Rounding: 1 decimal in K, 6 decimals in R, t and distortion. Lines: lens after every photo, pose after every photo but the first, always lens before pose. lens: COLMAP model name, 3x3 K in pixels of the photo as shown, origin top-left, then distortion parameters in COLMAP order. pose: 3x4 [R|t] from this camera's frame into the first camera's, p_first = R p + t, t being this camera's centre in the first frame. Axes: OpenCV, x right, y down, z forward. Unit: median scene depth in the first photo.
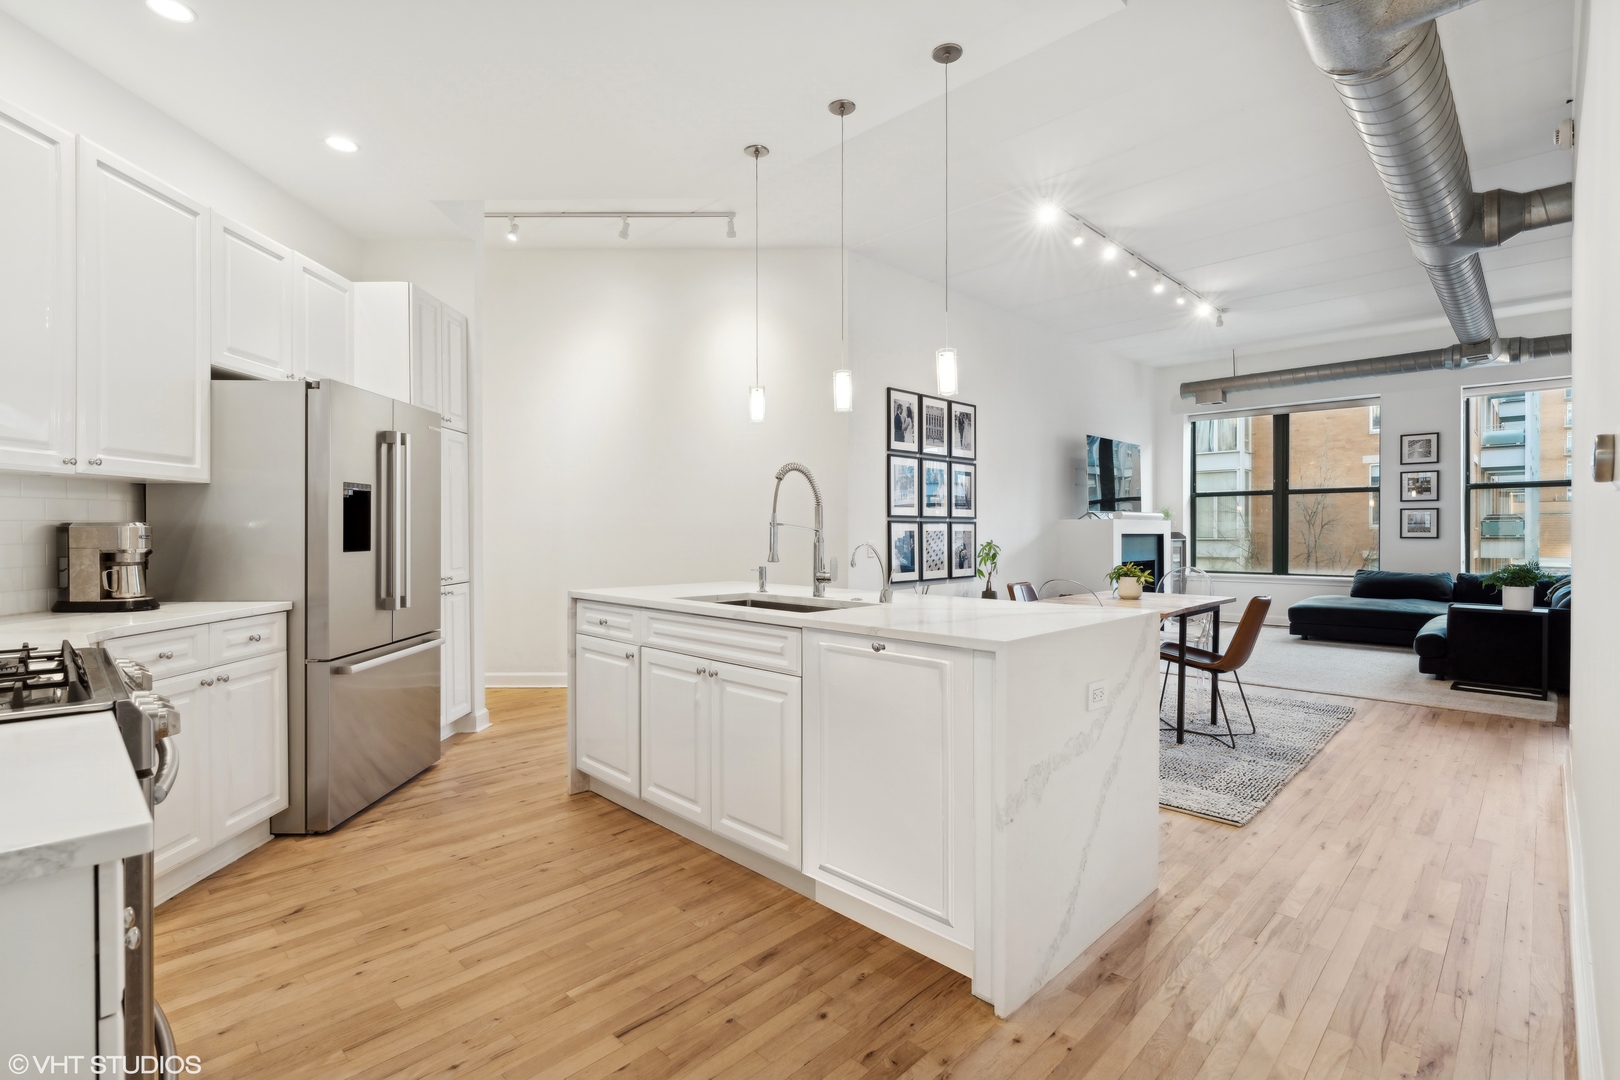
lens RADIAL K [[755.3, 0, 817.4], [0, 755.3, 536.3], [0, 0, 1]] dist [0.000109, 0.001205]
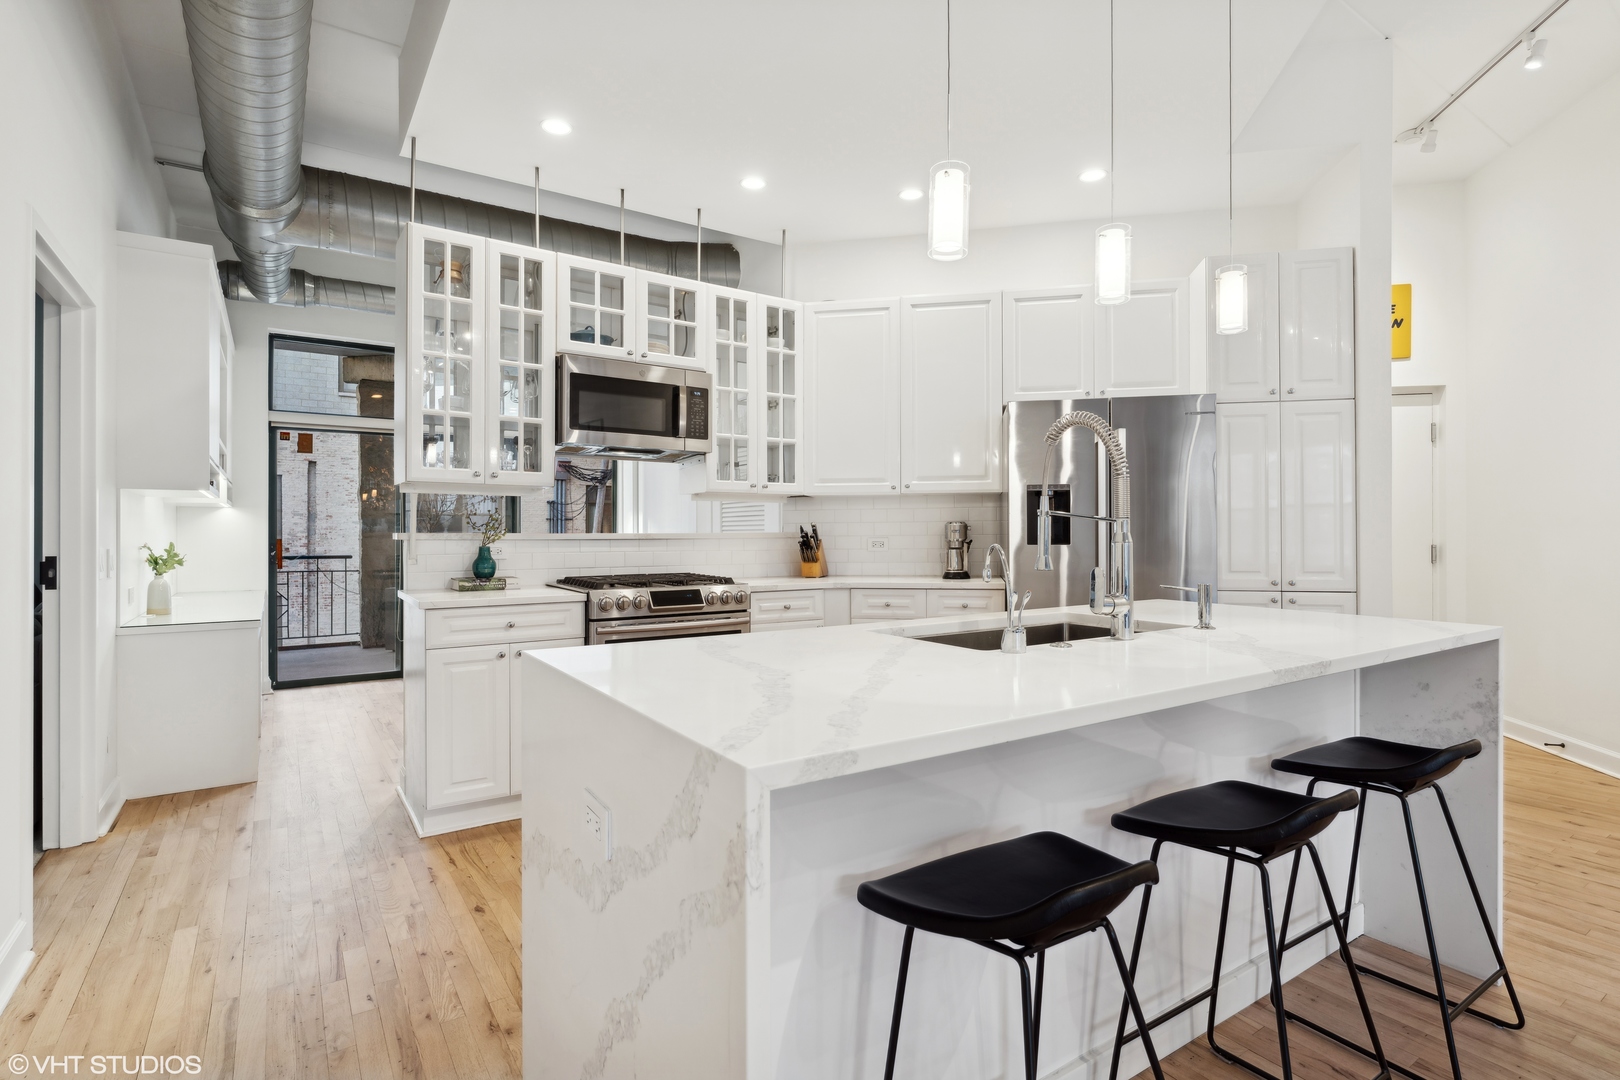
lens RADIAL K [[798.0, 0, 808.3], [0, 798.0, 534.0], [0, 0, 1]] dist [-0.003164, -0.000339]
pose [[-0.212452, 0.003456, -0.977165, 0.314068], [-0.004060, 0.999982, 0.004420, 0.000142], [0.977163, 0.004906, -0.212434, 0.445947]]
